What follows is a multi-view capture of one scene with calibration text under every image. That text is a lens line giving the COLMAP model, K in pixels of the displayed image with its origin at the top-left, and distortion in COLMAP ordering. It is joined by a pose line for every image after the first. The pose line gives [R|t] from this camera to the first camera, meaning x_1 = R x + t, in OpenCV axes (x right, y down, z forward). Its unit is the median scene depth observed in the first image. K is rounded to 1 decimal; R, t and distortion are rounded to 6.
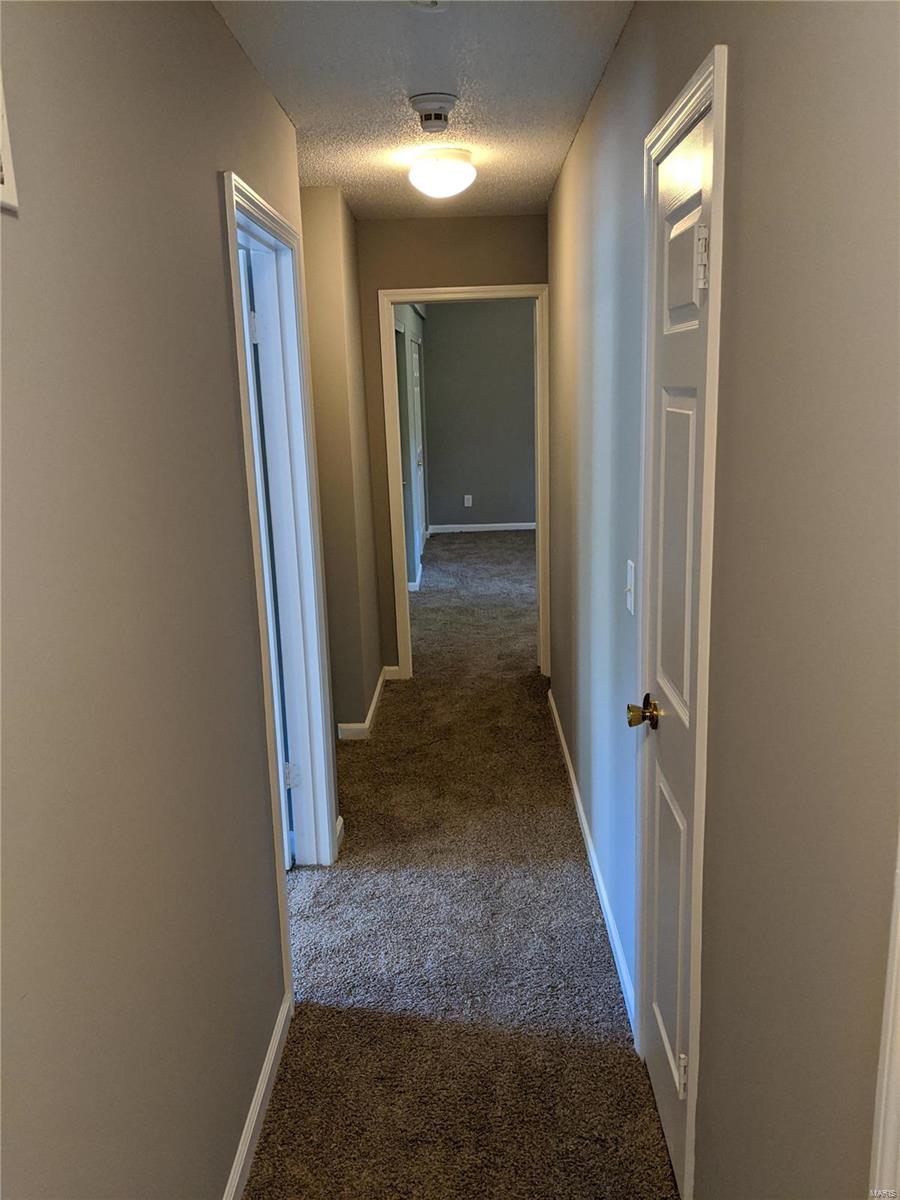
lens RADIAL K [[926.5, 0, 450.0], [0, 926.5, 600.0], [0, 0, 1]] dist [0.054532, -0.000546]
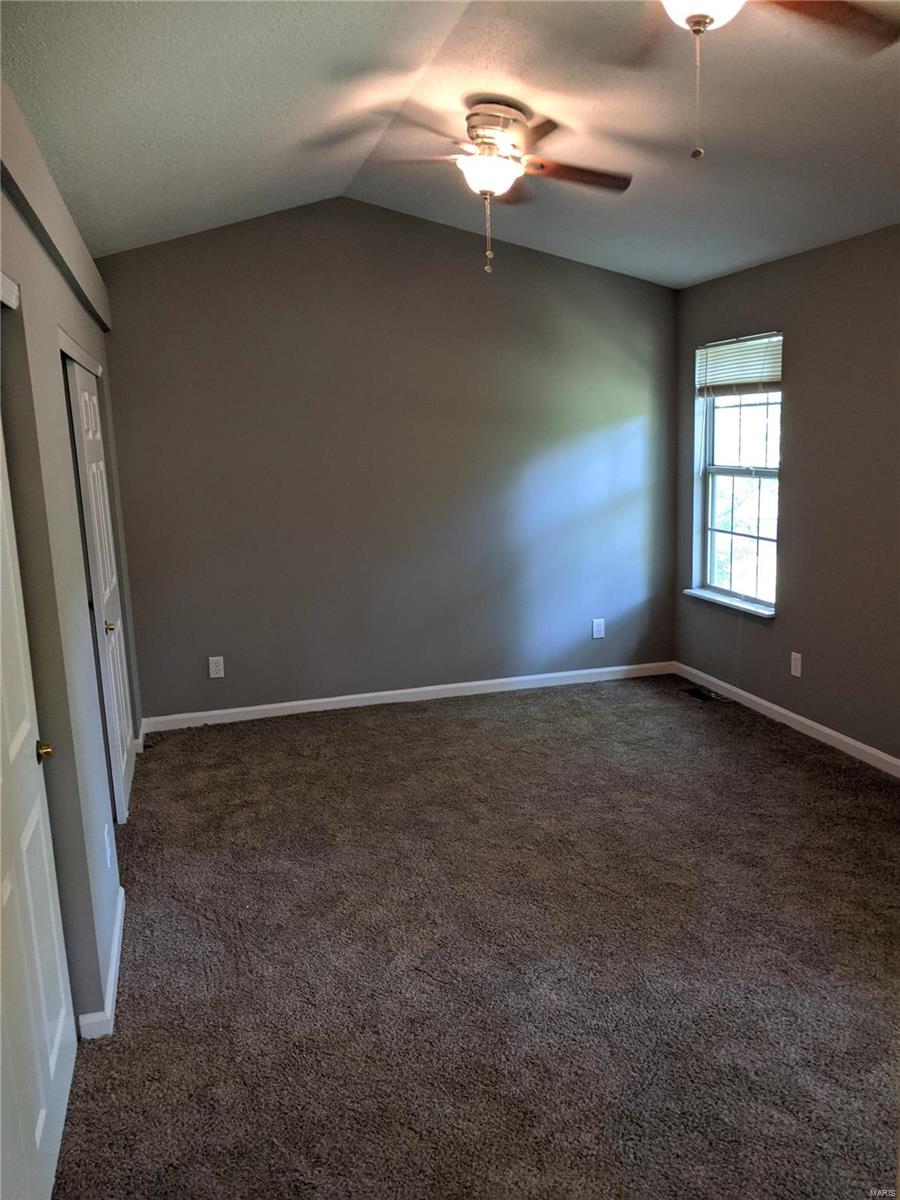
lens RADIAL K [[926.5, 0, 450.0], [0, 926.5, 600.0], [0, 0, 1]] dist [0.054532, -0.000546]
pose [[0.956363, -0.054550, 0.287045, -0.003995], [0.072908, 0.995895, -0.053652, -0.114657], [-0.282940, 0.072239, 0.956413, 0.474405]]
